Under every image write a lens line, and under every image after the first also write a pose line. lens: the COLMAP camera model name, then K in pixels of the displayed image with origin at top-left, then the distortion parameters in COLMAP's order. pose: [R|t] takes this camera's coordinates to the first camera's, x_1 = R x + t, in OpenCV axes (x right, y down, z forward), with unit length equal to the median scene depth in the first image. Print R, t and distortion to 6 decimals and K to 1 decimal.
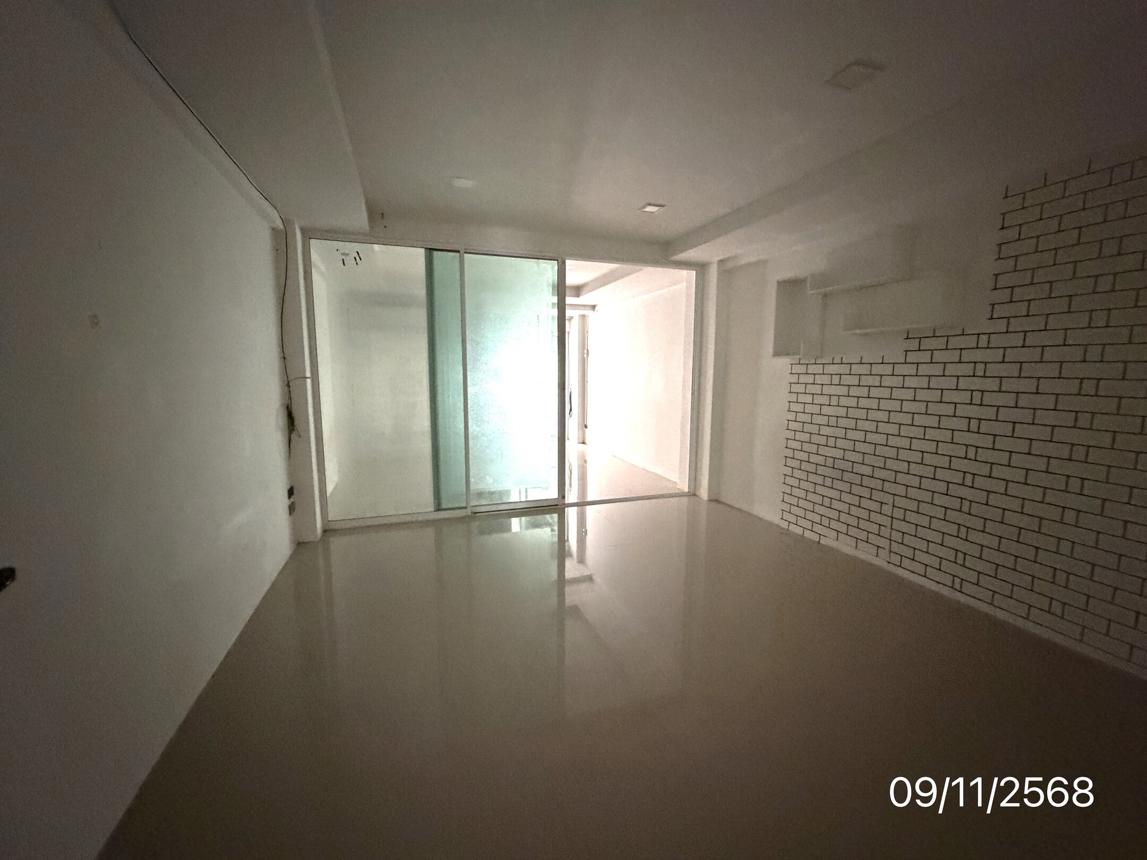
lens RADIAL K [[457.5, 0, 573.5], [0, 457.5, 430.0], [0, 0, 1]] dist [-0.000314, 0.000018]
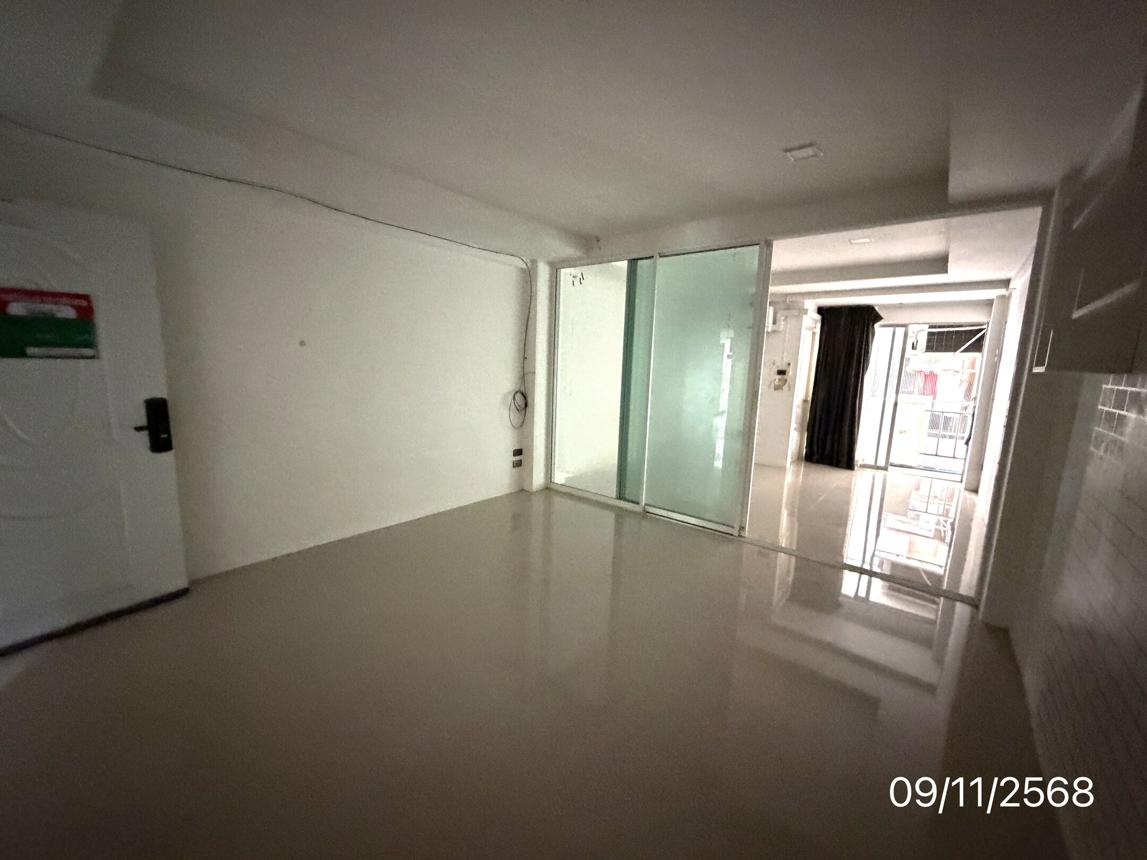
lens RADIAL K [[457.5, 0, 573.5], [0, 457.5, 430.0], [0, 0, 1]] dist [-0.000314, 0.000018]
pose [[0.520639, 0.144996, -0.841374, 0.577024], [-0.143341, 0.986330, 0.081278, -0.063426], [0.841658, 0.078287, 0.534306, 0.326355]]
